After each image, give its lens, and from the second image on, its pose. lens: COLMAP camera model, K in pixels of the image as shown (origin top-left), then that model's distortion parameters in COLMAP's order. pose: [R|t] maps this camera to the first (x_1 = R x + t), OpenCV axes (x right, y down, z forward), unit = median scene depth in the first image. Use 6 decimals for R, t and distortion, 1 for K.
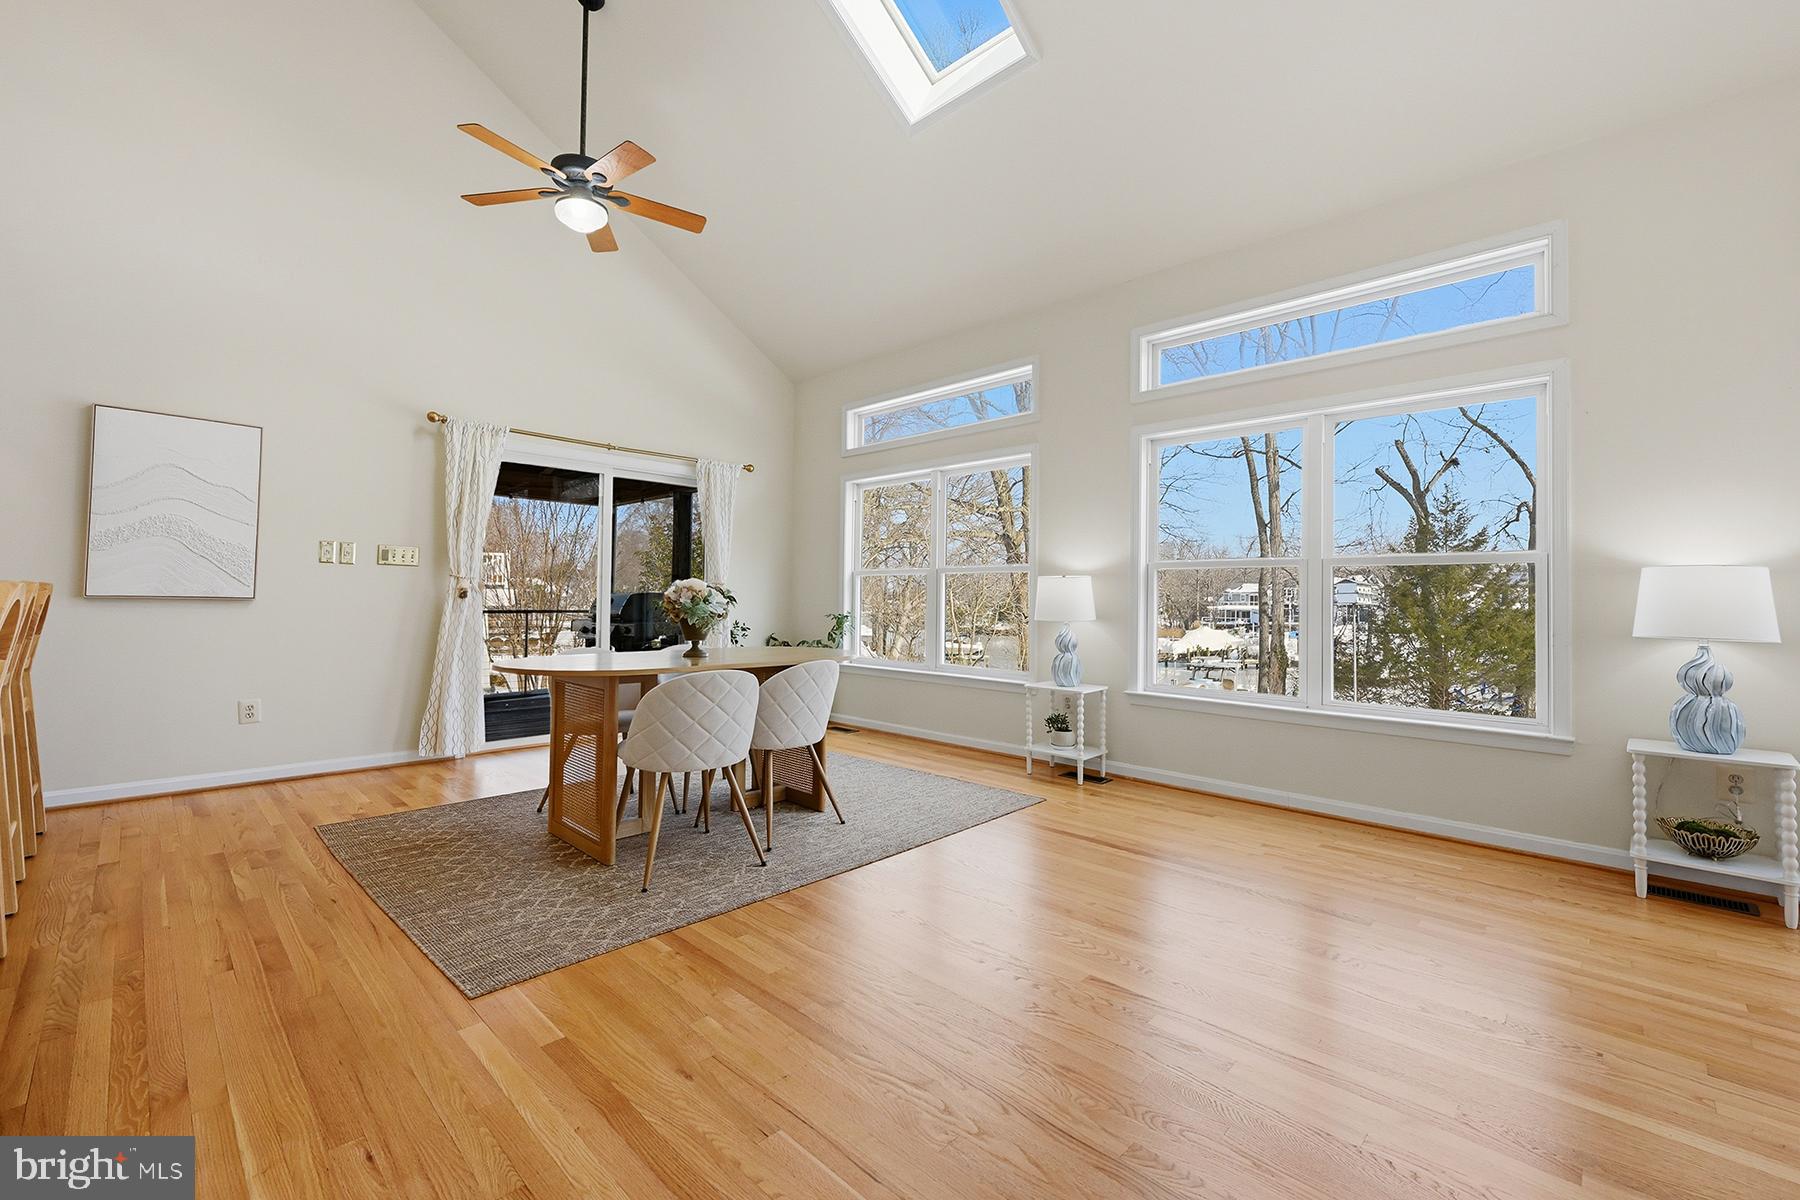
lens RADIAL K [[735.8, 0, 900.3], [0, 735.8, 526.1], [0, 0, 1]] dist [-0.000491, 0.000003]
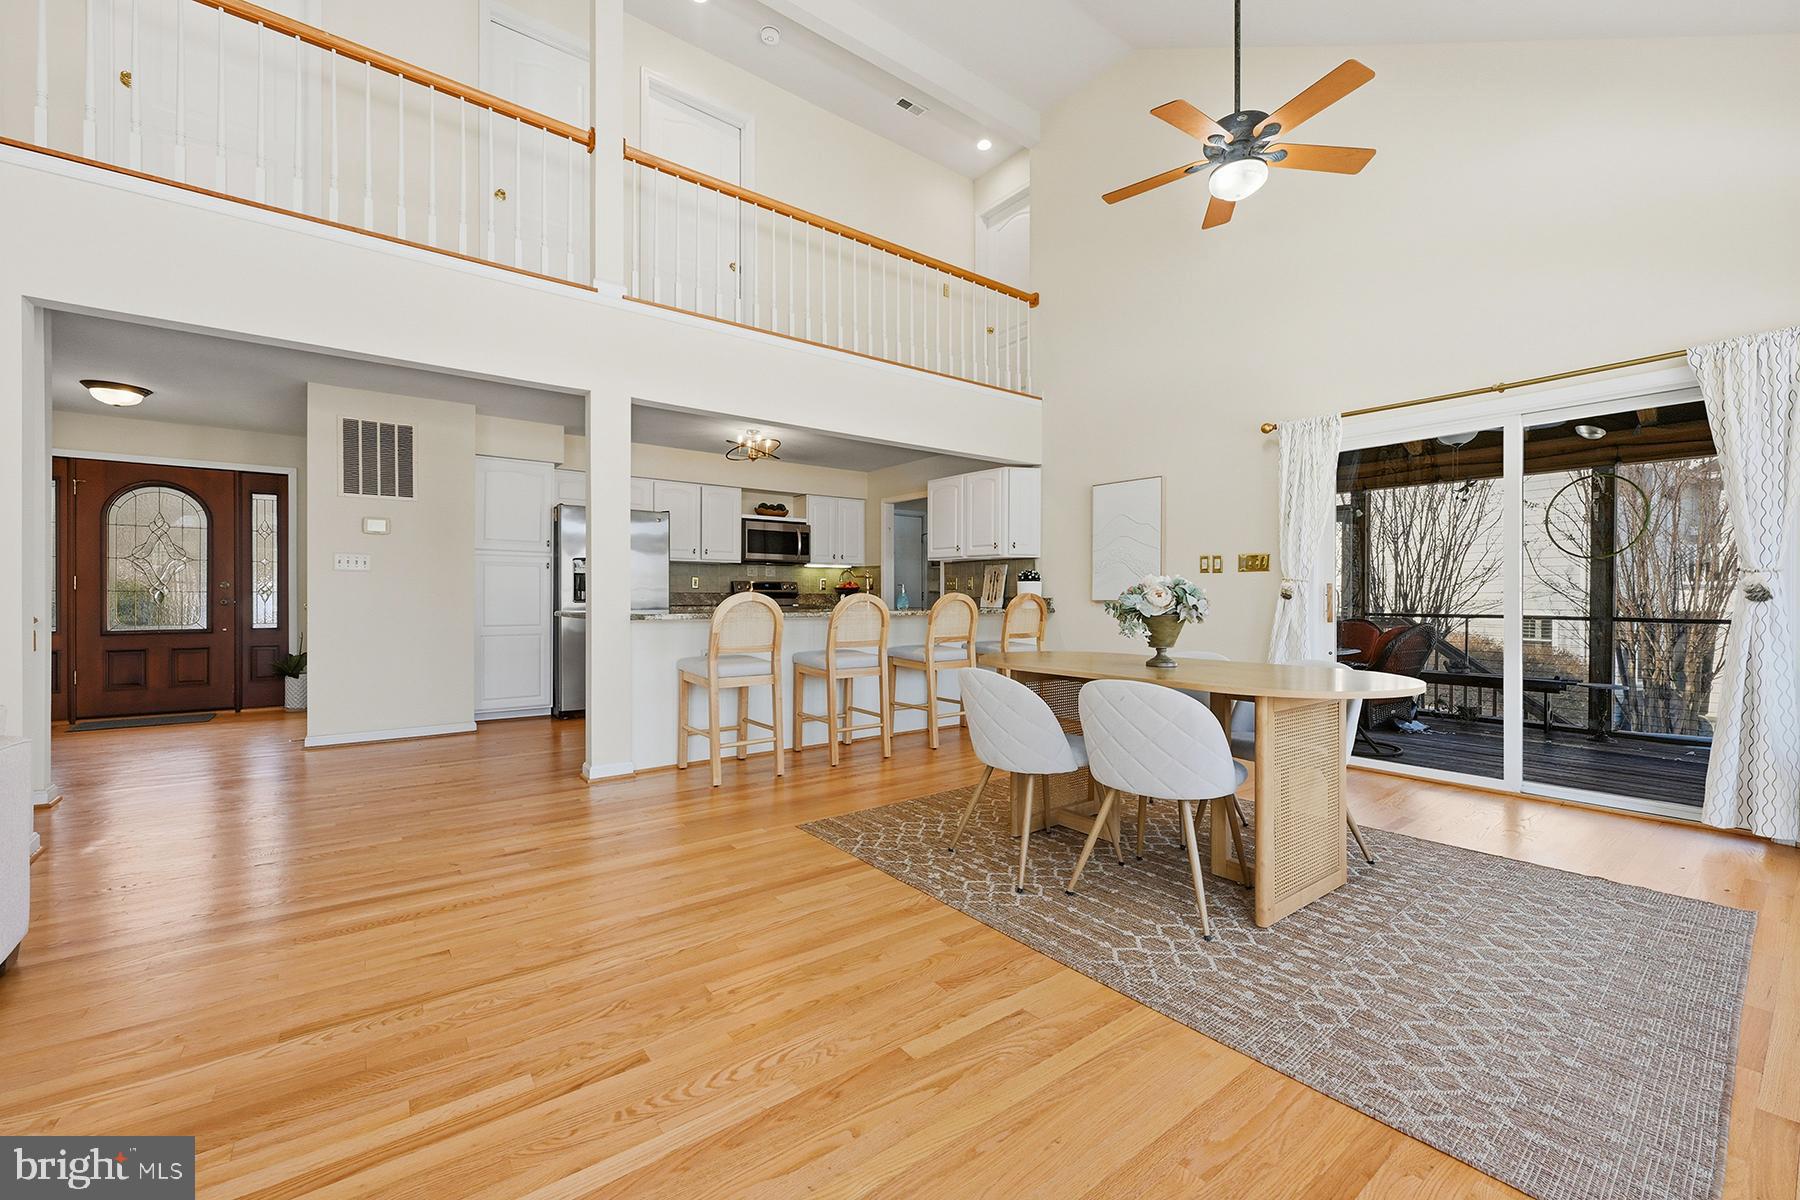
lens RADIAL K [[722.8, 0, 900.0], [0, 722.8, 600.0], [0, 0, 1]] dist [-0.001308, -0.000080]
pose [[-0.149236, -0.015024, -0.988687, 0.750787], [0.088710, 0.995649, -0.028520, 0.127102], [0.984814, -0.091962, -0.147254, 1.076574]]
